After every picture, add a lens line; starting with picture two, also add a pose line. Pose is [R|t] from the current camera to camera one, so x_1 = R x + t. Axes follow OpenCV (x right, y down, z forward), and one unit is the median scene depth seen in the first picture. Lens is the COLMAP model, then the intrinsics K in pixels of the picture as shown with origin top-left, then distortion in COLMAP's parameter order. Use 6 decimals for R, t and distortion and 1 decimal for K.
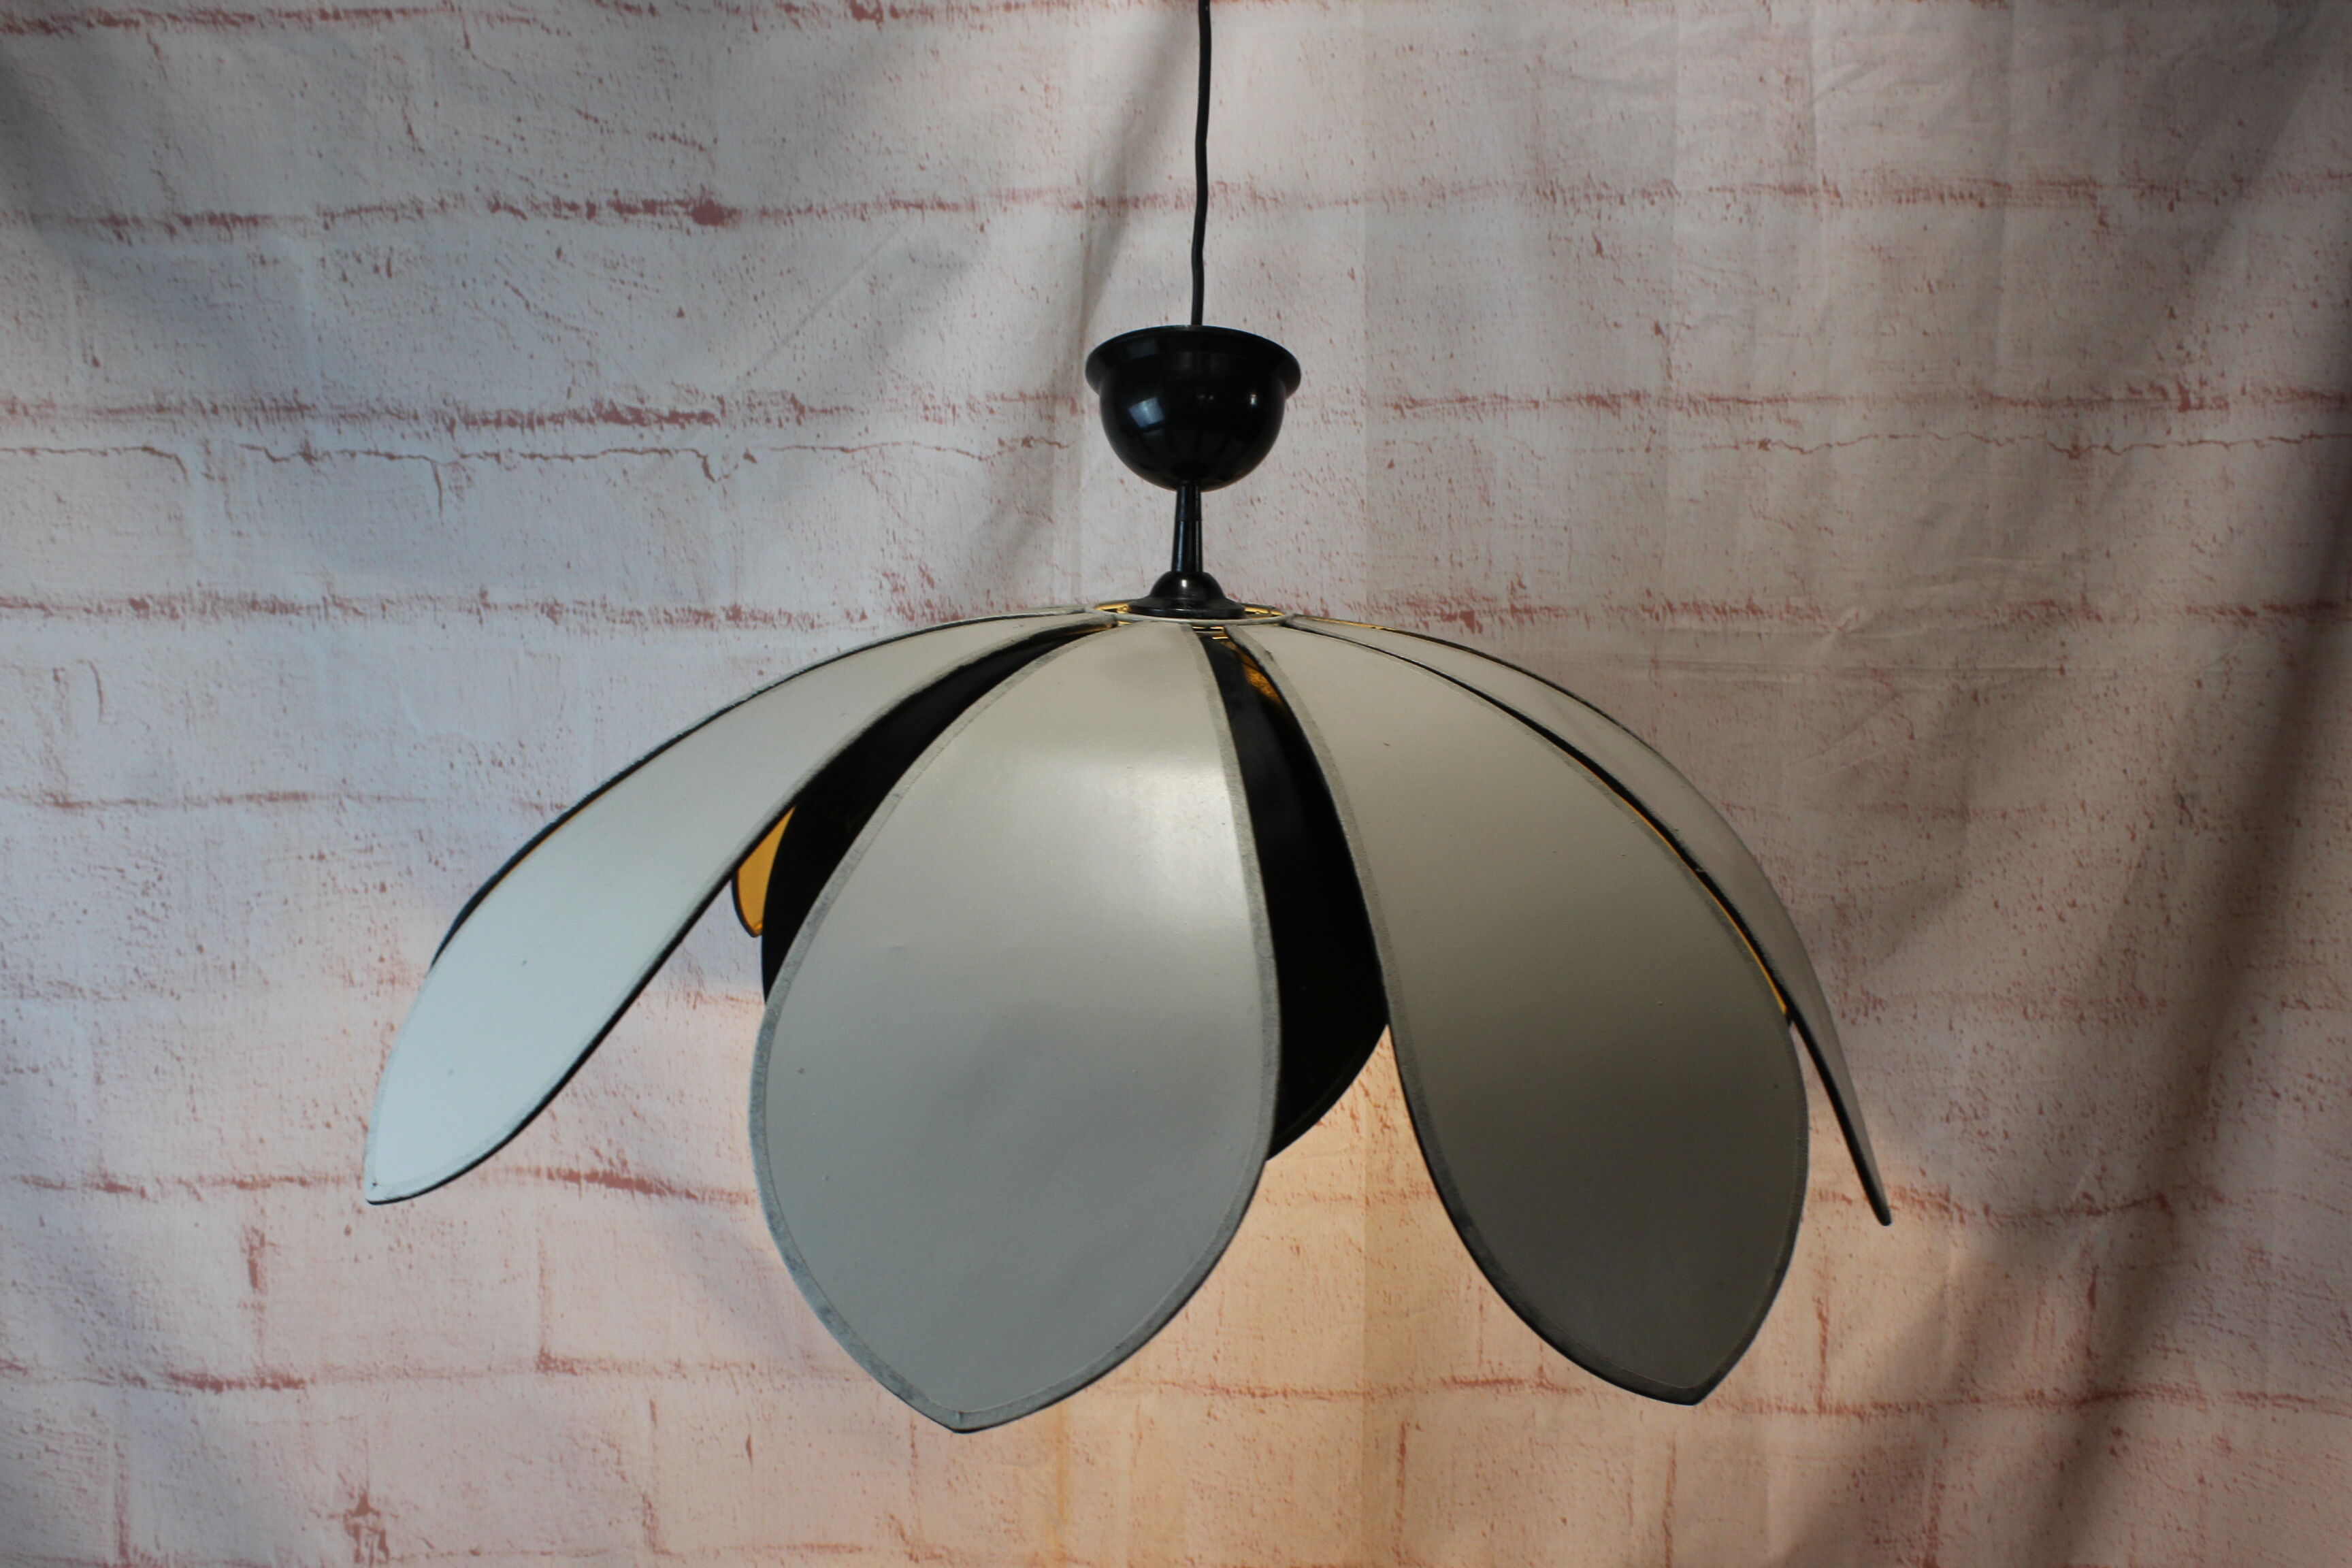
lens RADIAL K [[2248.7, 0, 1164.9], [0, 2248.7, 776.7], [0, 0, 1]] dist [-0.079584, 0.000000]
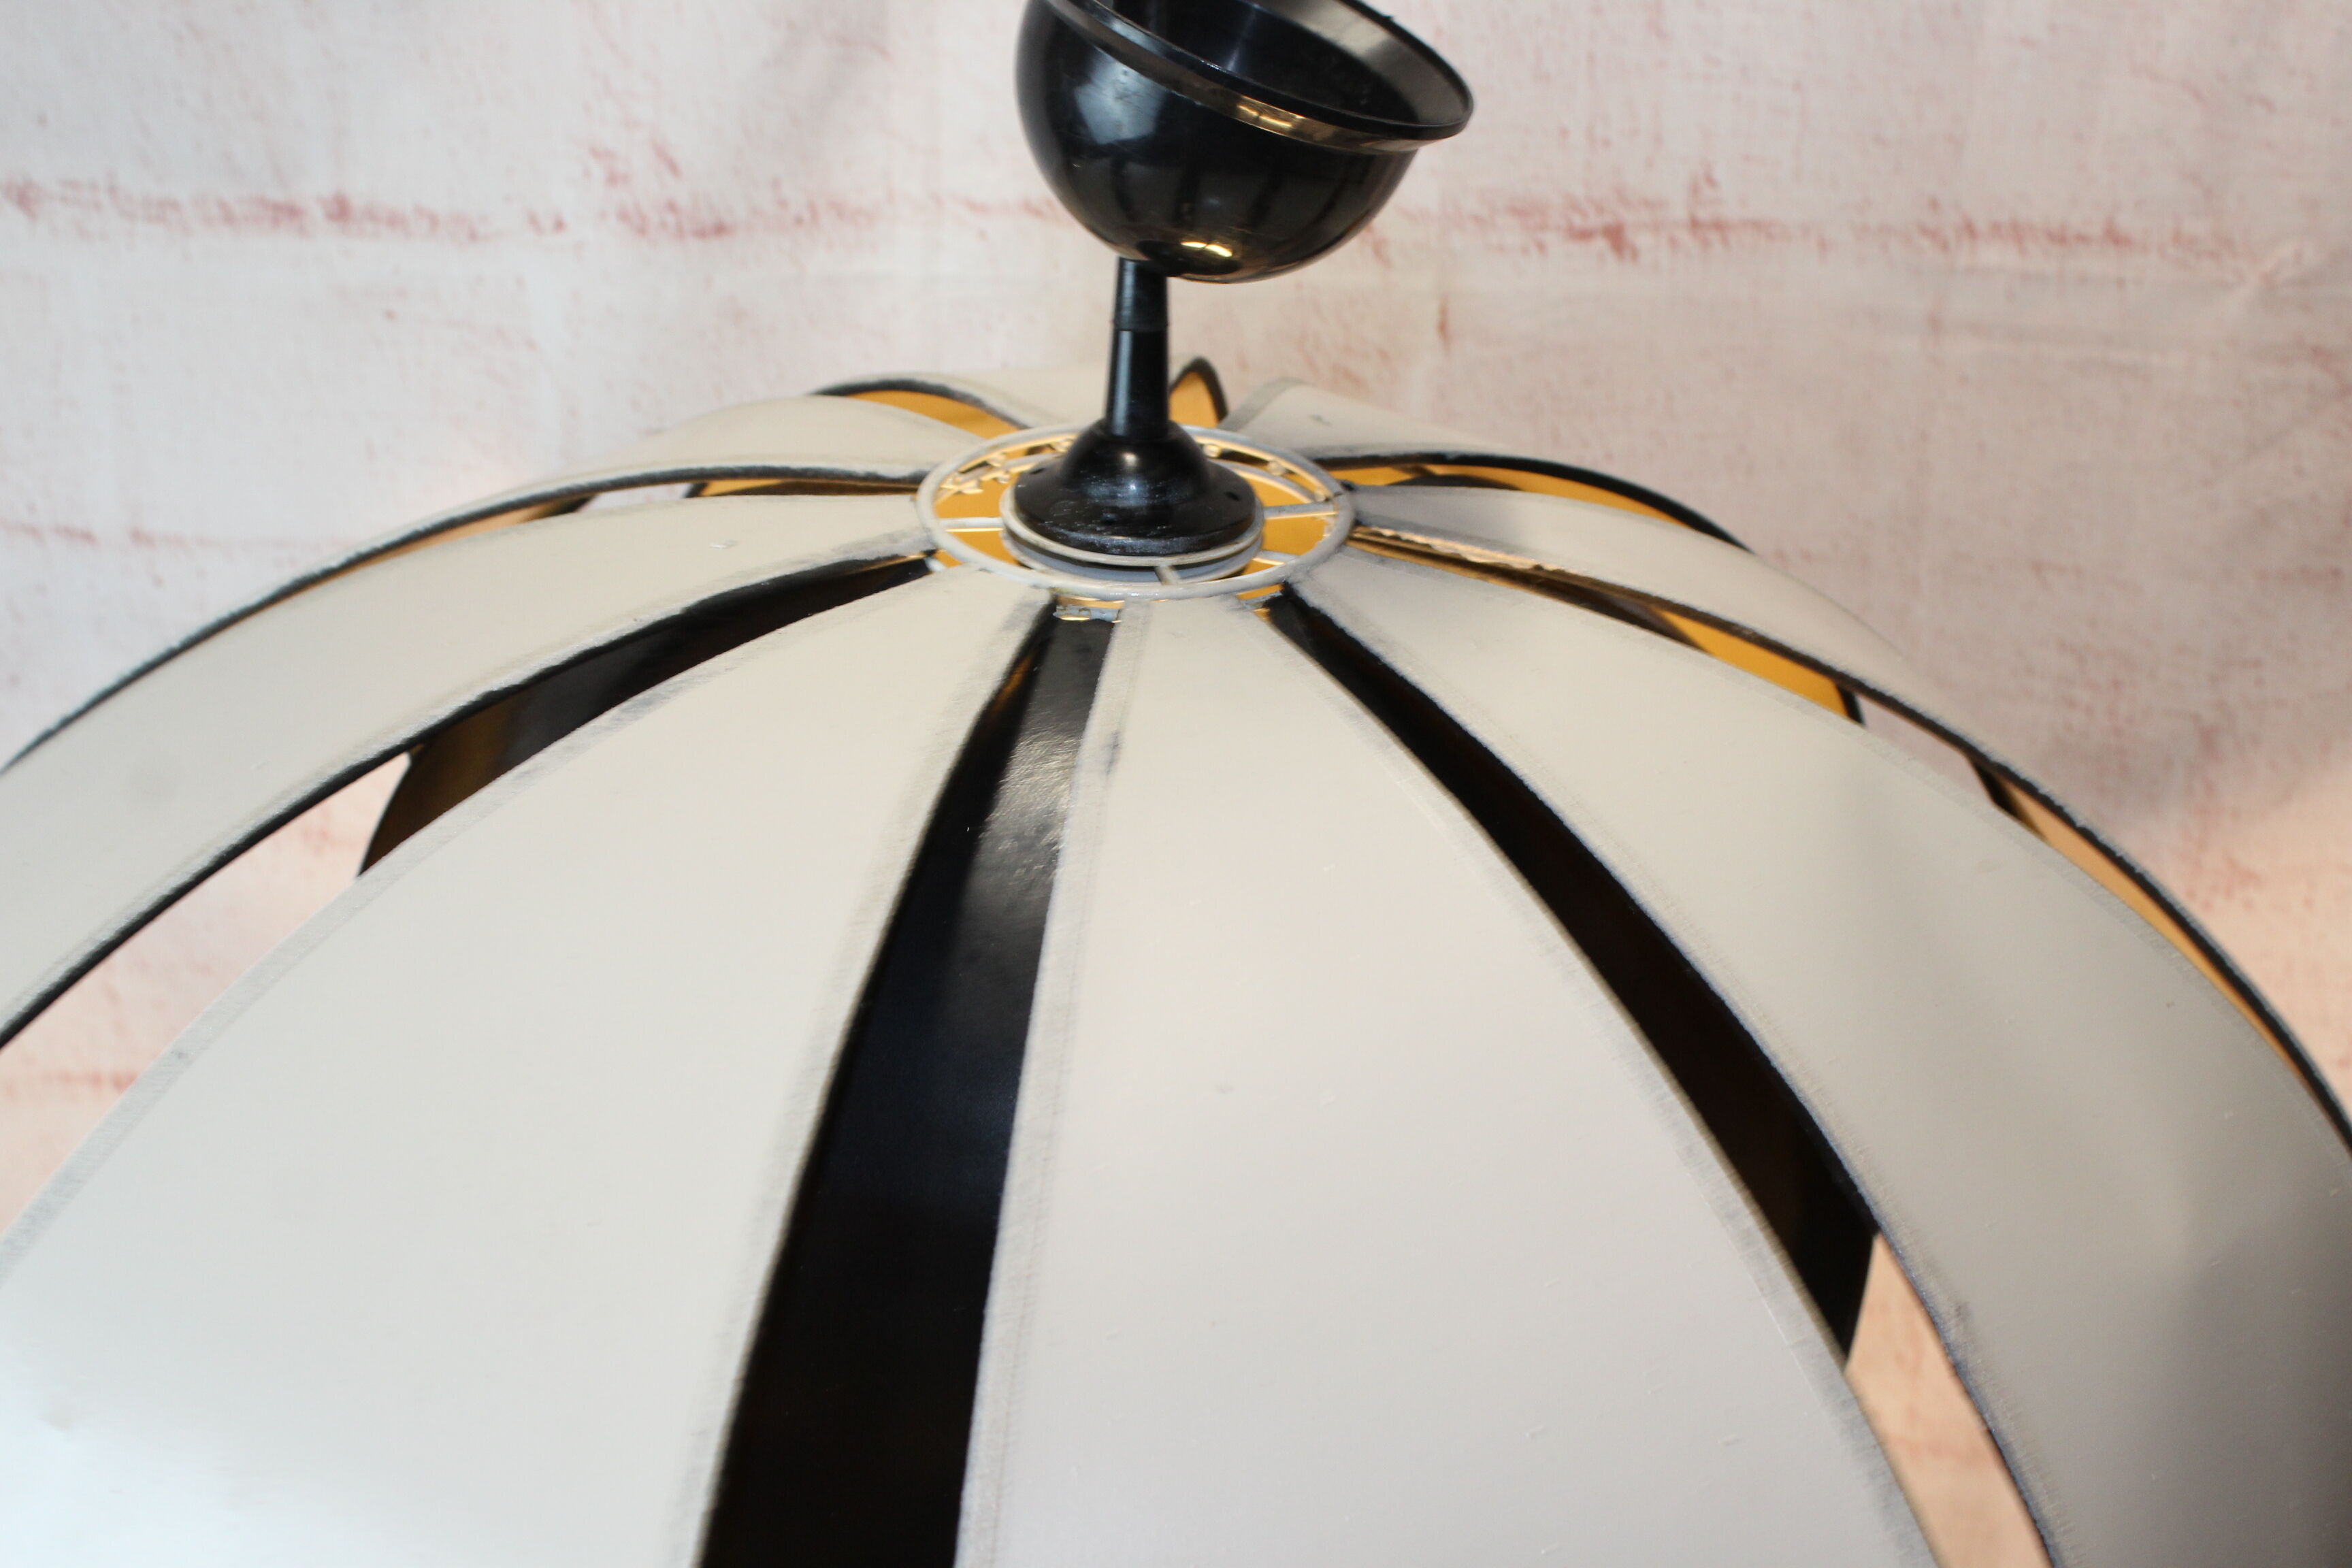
lens RADIAL K [[2806.4, 0, 1169.1], [0, 2806.4, 794.1], [0, 0, 1]] dist [-0.037634, 0.000000]
pose [[0.999877, 0.008372, 0.013239, 0.012703], [-0.011475, 0.966808, 0.255248, -0.114982], [-0.010663, -0.255369, 0.966785, 0.272124]]
